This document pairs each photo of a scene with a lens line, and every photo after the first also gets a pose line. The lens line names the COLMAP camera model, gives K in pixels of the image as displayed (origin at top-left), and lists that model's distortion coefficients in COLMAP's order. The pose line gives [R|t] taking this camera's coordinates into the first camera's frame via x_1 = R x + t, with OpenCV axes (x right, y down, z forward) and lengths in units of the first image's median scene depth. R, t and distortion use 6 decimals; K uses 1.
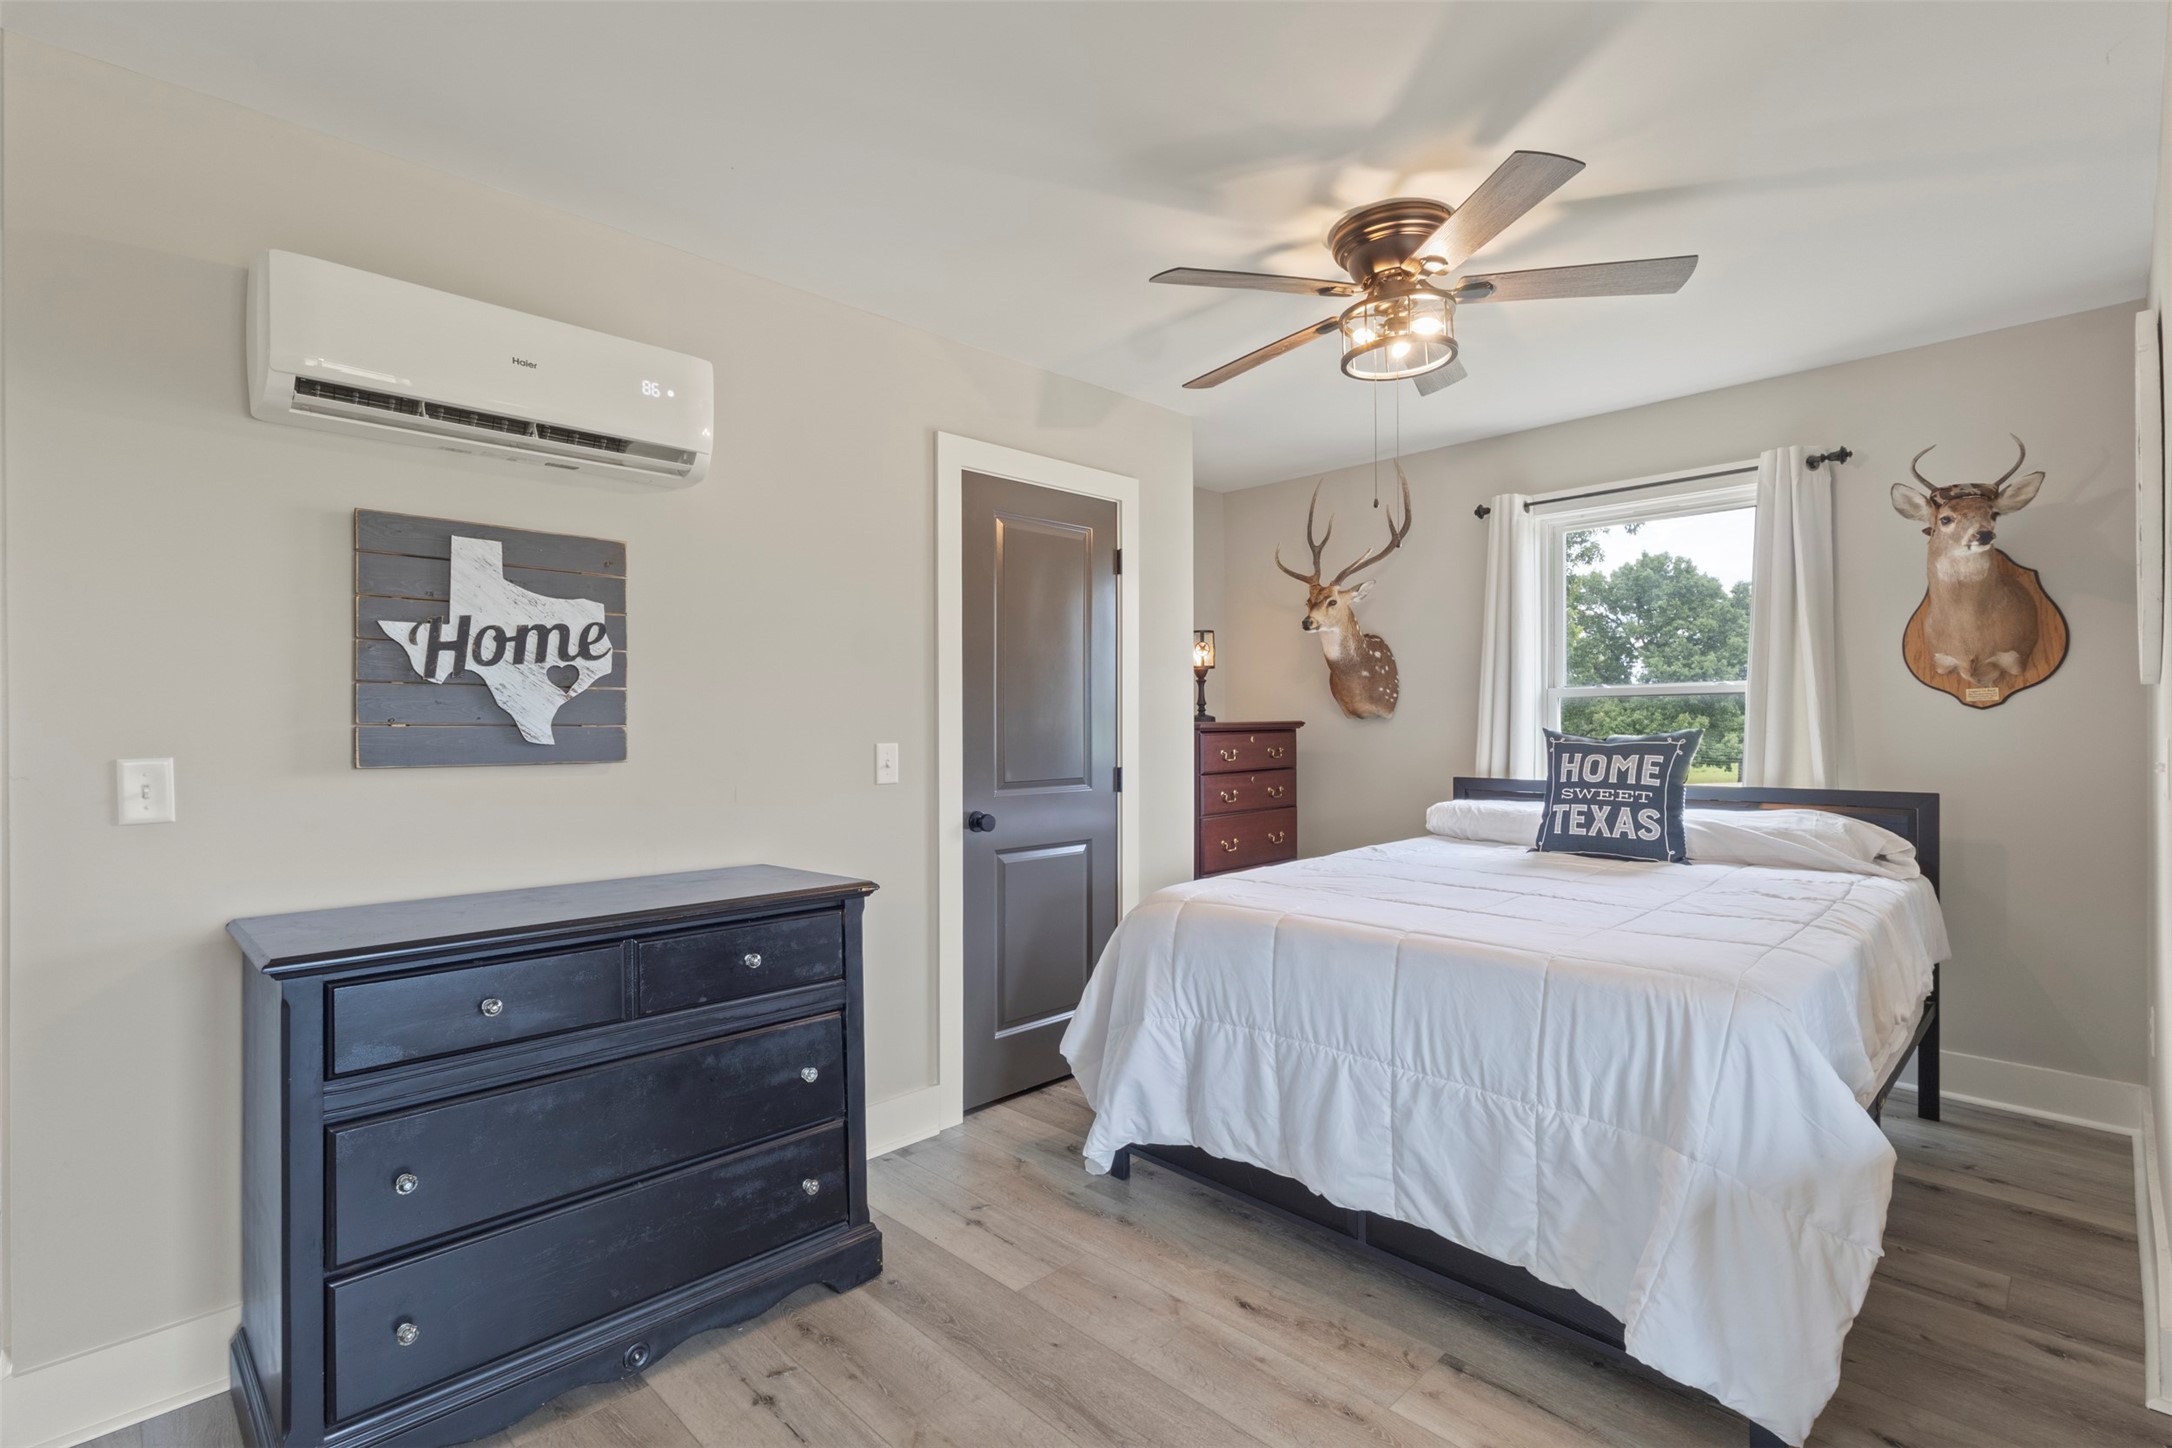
lens RADIAL K [[1004.4, 0, 1081.6], [0, 1004.4, 728.1], [0, 0, 1]] dist [-0.003048, -0.000250]
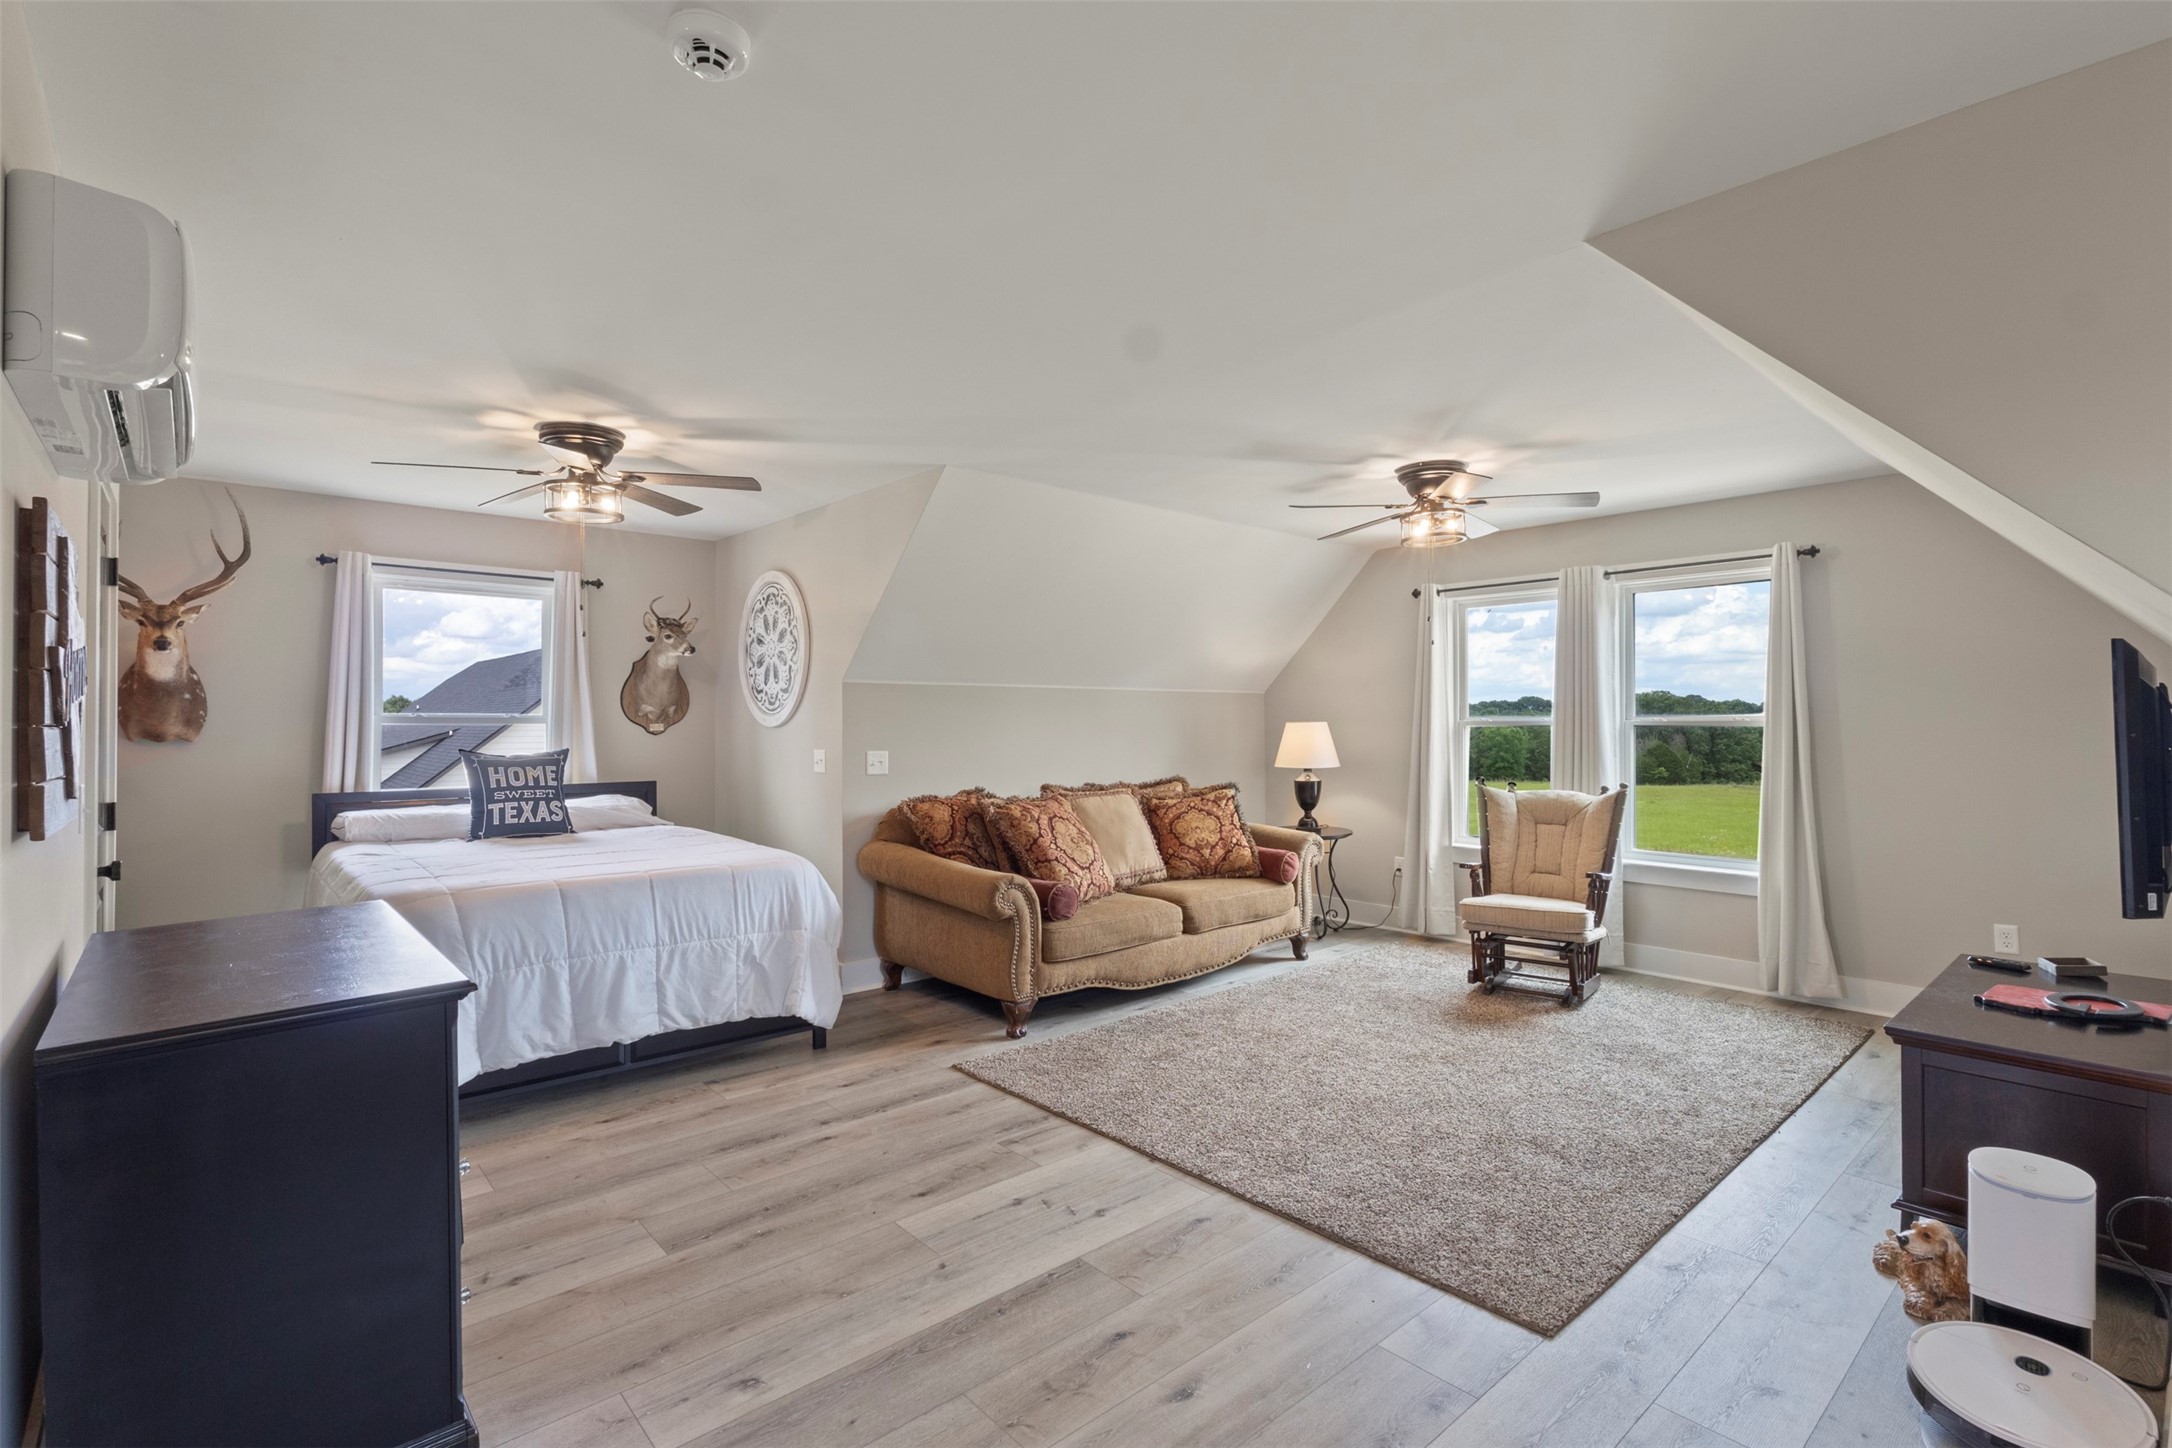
lens RADIAL K [[1004.4, 0, 1081.6], [0, 1004.4, 728.1], [0, 0, 1]] dist [-0.003048, -0.000250]
pose [[0.045492, 0.001556, 0.998963, -0.932312], [0.005030, 0.999986, -0.001786, -0.024160], [-0.998952, 0.005106, 0.045483, 0.121229]]
